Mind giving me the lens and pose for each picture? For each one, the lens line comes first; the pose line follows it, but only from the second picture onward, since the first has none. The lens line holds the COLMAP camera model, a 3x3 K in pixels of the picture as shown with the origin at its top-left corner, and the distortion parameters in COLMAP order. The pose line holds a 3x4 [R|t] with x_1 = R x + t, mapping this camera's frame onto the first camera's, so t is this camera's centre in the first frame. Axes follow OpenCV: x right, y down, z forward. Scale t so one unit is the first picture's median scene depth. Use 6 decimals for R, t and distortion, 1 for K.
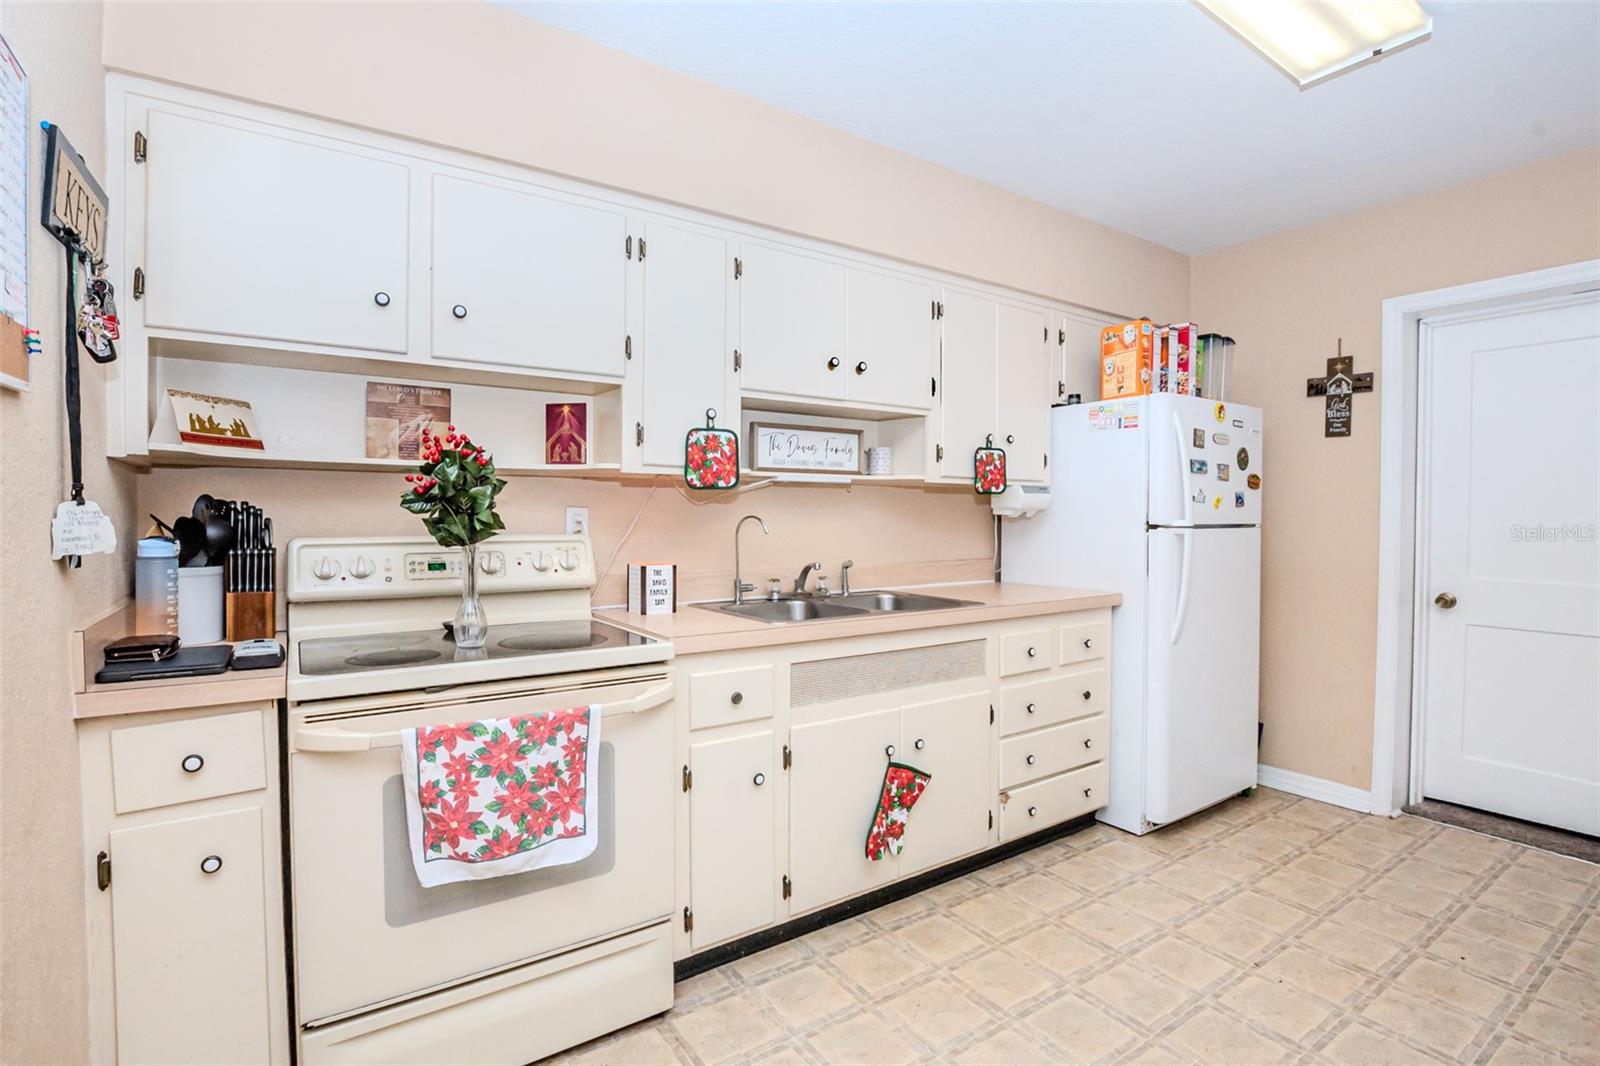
lens RADIAL K [[740.3, 0, 831.5], [0, 740.3, 522.7], [0, 0, 1]] dist [-0.024293, 0.000265]
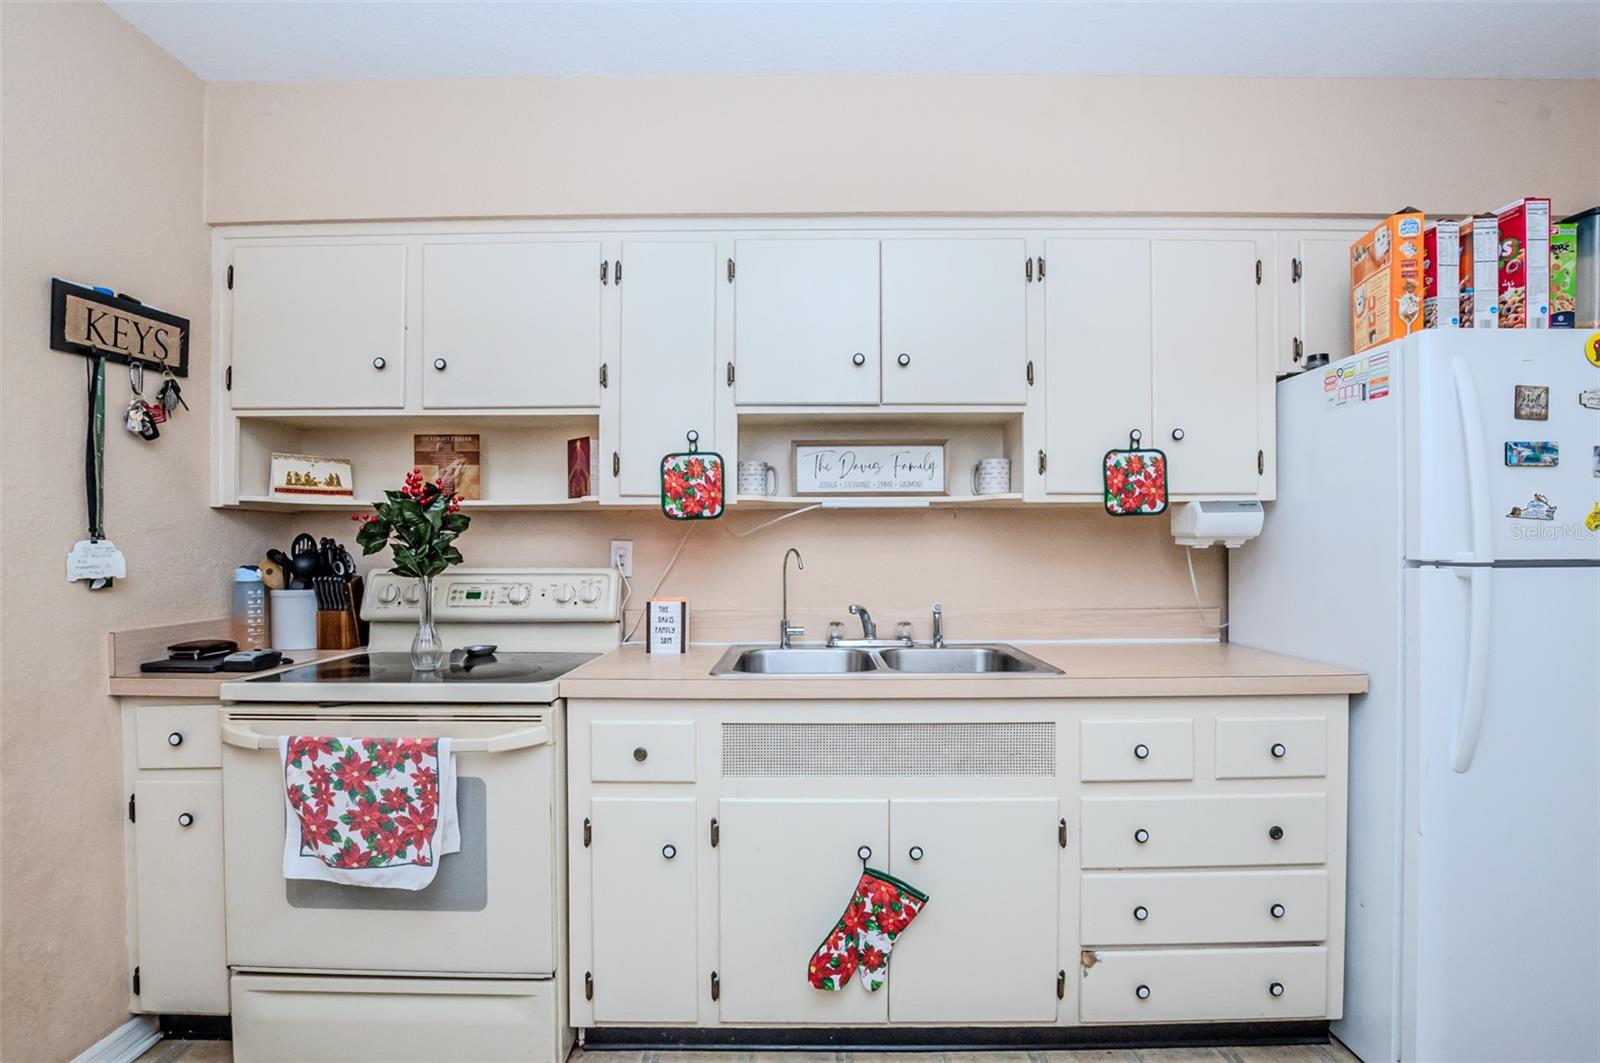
lens RADIAL K [[764.3, 0, 829.5], [0, 764.3, 546.3], [0, 0, 1]] dist [-0.027649, 0.000413]
pose [[0.823093, -0.006186, -0.567873, 0.504291], [-0.000897, 0.999925, -0.012192, -0.001029], [0.567906, 0.010545, 0.823026, 0.325573]]
